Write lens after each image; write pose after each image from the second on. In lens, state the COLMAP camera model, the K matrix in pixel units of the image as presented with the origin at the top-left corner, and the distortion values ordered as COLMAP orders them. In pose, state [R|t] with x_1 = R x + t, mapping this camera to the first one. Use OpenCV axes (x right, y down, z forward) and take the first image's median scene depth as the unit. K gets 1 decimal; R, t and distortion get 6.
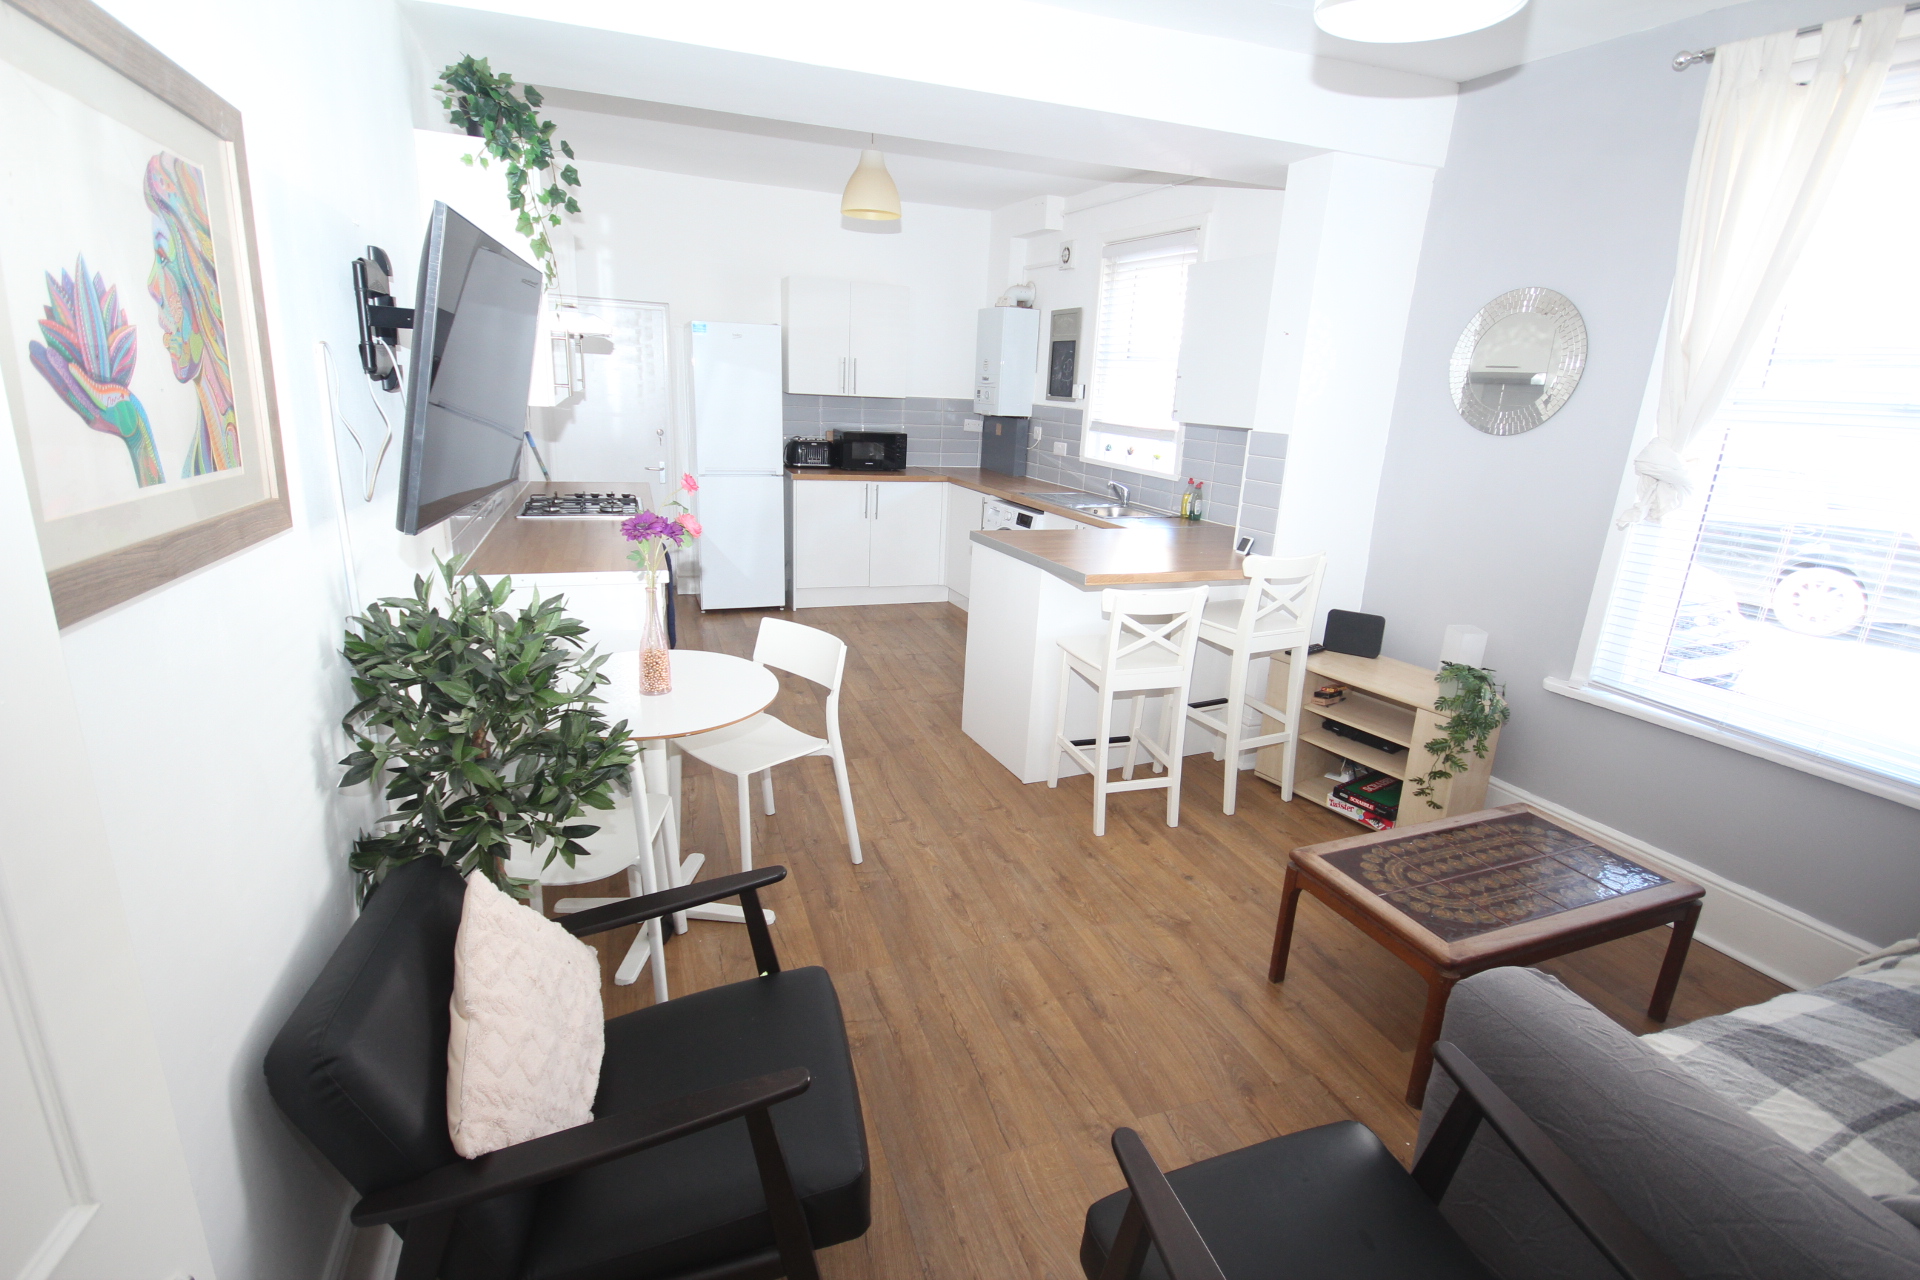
lens RADIAL K [[899.2, 0, 968.7], [0, 899.2, 646.6], [0, 0, 1]] dist [0.000691, 0.000078]
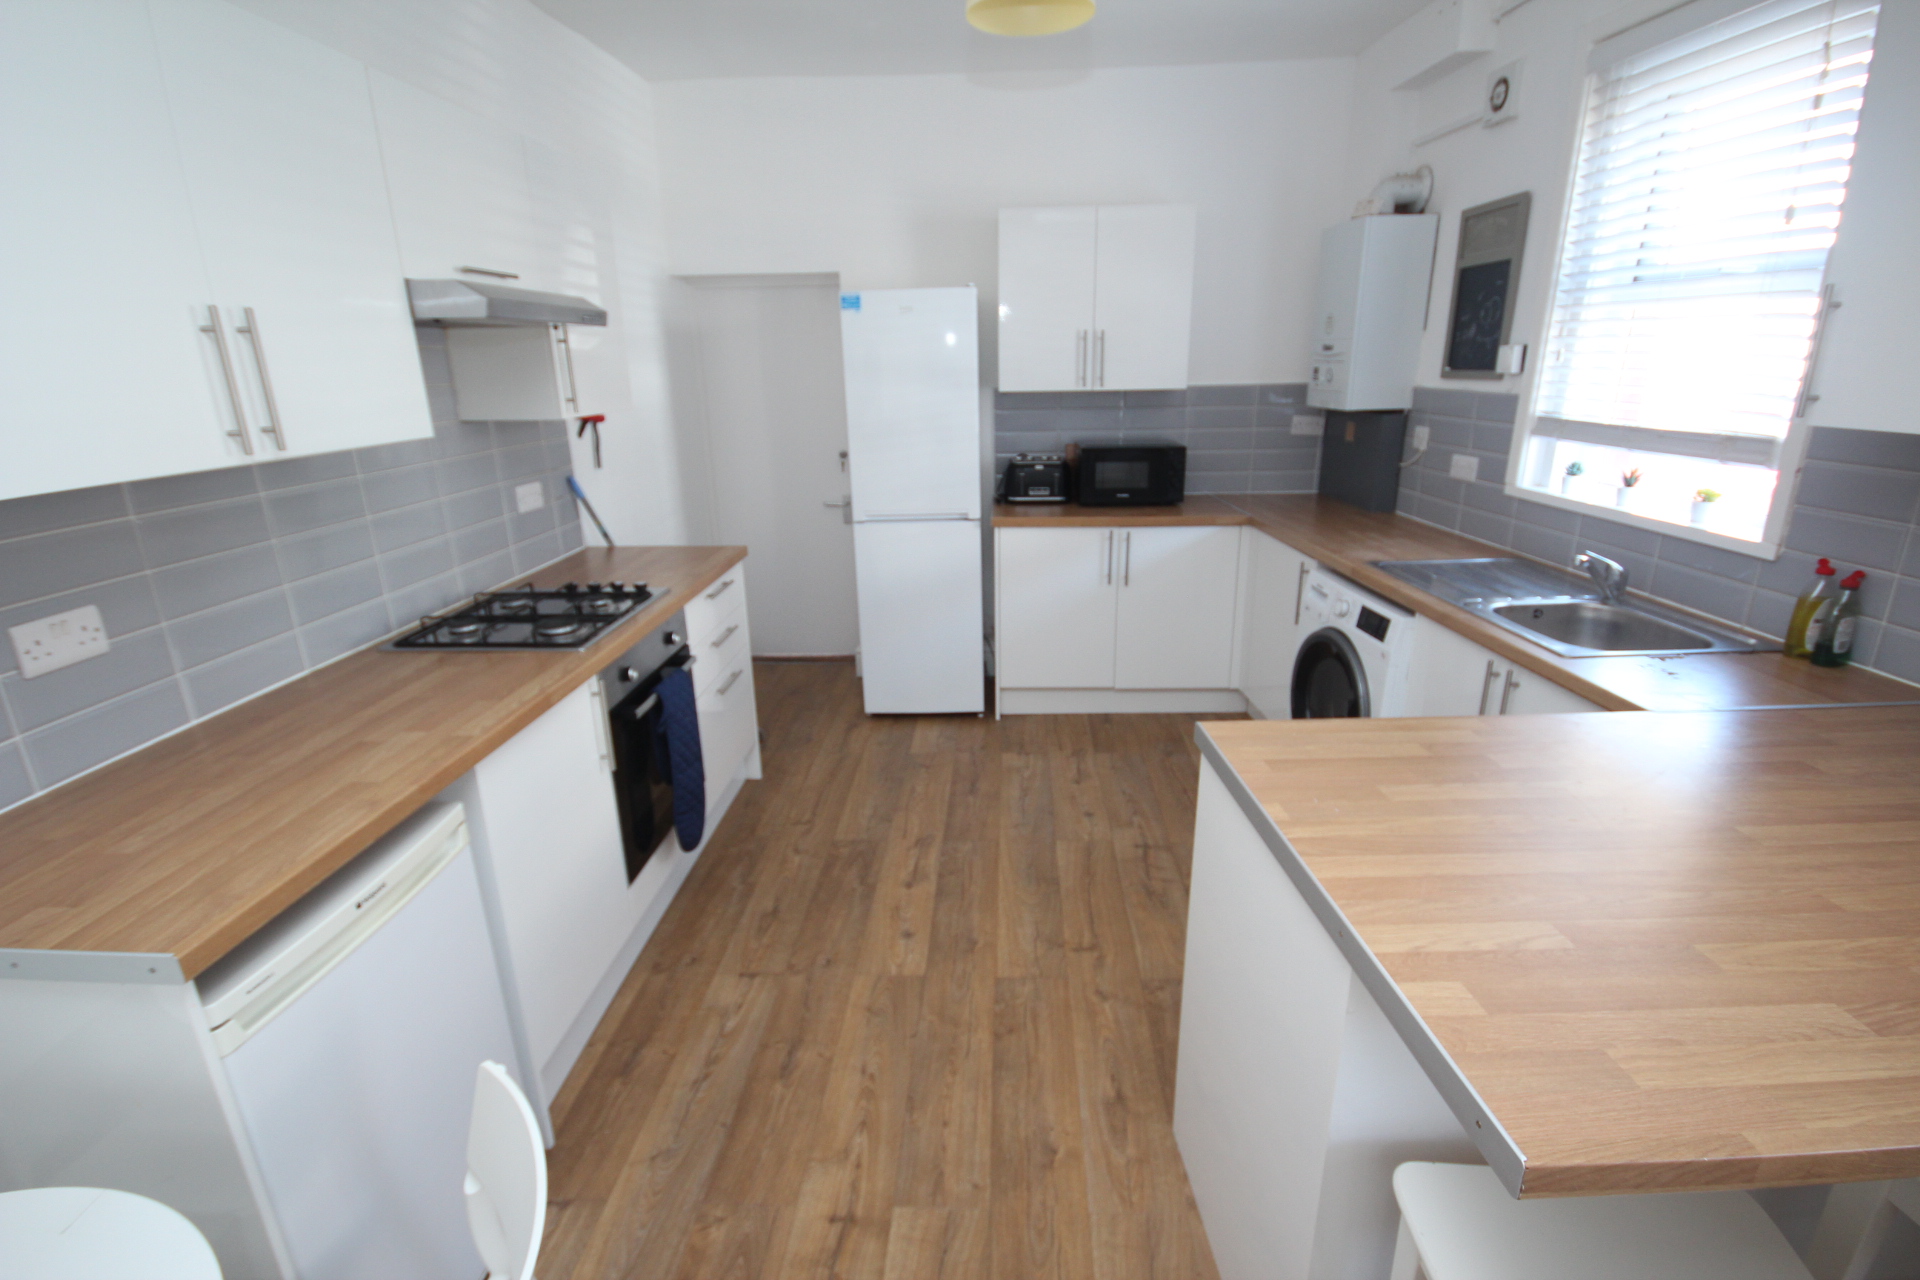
lens RADIAL K [[899.2, 0, 968.7], [0, 899.2, 646.6], [0, 0, 1]] dist [0.000691, 0.000078]
pose [[0.921302, 0.054231, -0.385047, 0.041751], [-0.047964, 0.998514, 0.025869, -0.113549], [0.385878, -0.005365, 0.922534, 0.389396]]
